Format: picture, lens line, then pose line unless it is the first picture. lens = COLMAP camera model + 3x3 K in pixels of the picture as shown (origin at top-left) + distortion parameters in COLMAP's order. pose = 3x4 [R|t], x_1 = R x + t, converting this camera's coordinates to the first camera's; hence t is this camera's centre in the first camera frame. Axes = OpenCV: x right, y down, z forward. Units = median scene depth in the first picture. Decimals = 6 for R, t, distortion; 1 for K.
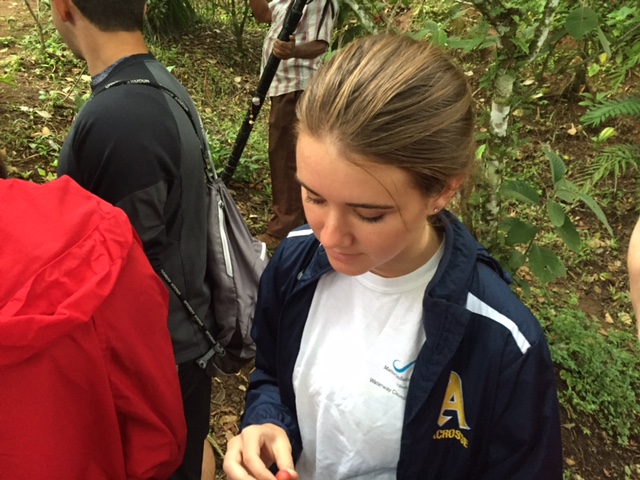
lens RADIAL K [[550.0, 0, 322.9], [0, 550.0, 241.6], [0, 0, 1]] dist [0.086489, -0.120691]
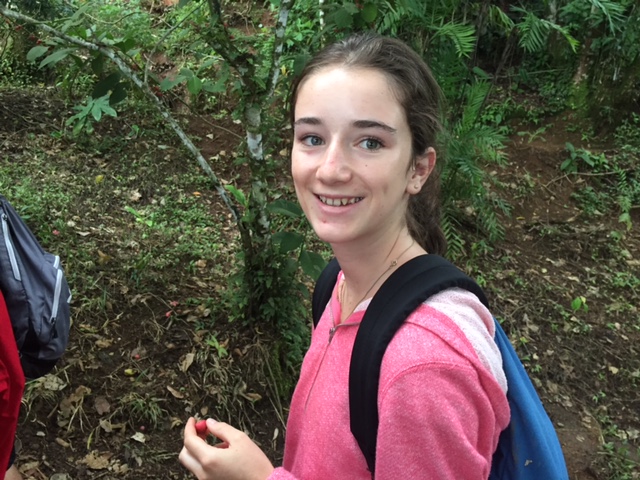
lens RADIAL K [[550.0, 0, 322.9], [0, 550.0, 241.6], [0, 0, 1]] dist [0.086489, -0.120691]
pose [[0.925649, -0.121343, 0.358400, 0.001301], [0.154792, 0.985737, -0.066047, 0.064593], [-0.345274, 0.116614, 0.931229, -0.100986]]
